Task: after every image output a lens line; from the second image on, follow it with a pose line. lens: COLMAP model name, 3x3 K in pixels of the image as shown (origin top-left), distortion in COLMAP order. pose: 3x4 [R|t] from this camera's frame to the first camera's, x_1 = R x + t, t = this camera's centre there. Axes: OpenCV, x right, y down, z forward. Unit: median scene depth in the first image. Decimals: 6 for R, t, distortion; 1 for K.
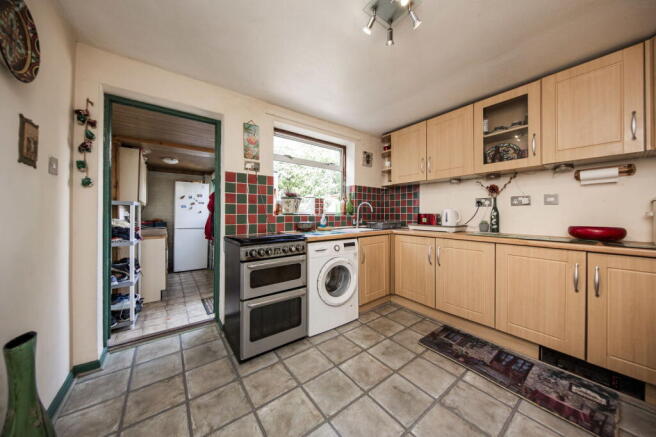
lens RADIAL K [[223.5, 0, 344.5], [0, 223.5, 212.5], [0, 0, 1]] dist [-0.000327, -0.000064]
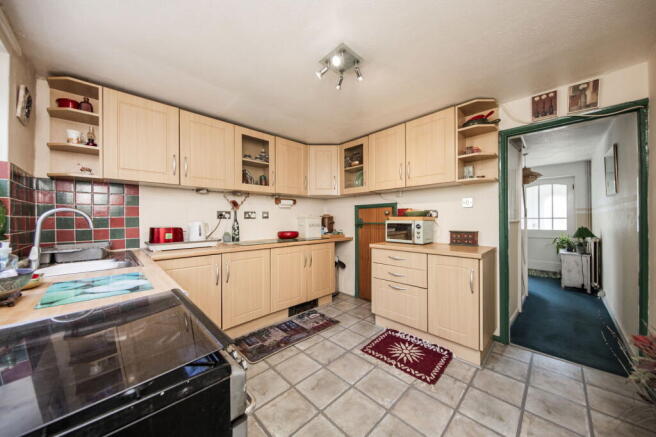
lens RADIAL K [[223.5, 0, 328.5], [0, 223.5, 218.2], [0, 0, 1]] dist [-0.000327, -0.000064]
pose [[-0.103384, 0.000327, 0.994641, -0.668581], [-0.005393, 0.999985, -0.000889, -0.041699], [-0.994627, -0.005456, -0.103381, 0.797047]]
